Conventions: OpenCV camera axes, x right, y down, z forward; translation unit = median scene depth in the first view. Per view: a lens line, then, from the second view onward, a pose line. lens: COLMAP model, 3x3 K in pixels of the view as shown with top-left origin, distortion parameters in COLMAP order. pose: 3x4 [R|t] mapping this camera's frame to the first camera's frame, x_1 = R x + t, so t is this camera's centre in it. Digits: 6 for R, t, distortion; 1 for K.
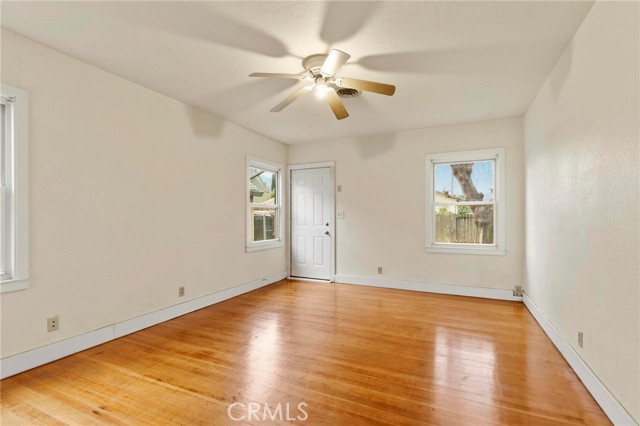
lens RADIAL K [[294.9, 0, 325.6], [0, 294.9, 214.7], [0, 0, 1]] dist [0.004056, -0.000622]
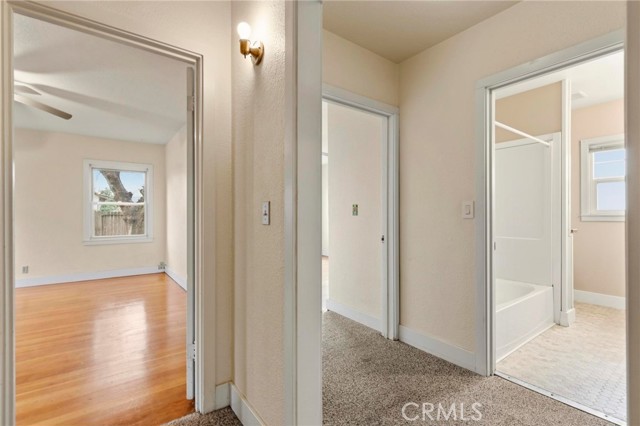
lens RADIAL K [[294.9, 0, 325.4], [0, 294.9, 215.3], [0, 0, 1]] dist [0.004056, -0.000622]
pose [[0.471697, -0.004125, 0.881751, -0.224720], [-0.005076, 0.999960, 0.007393, -0.002031], [-0.881746, -0.007963, 0.471657, -0.355109]]
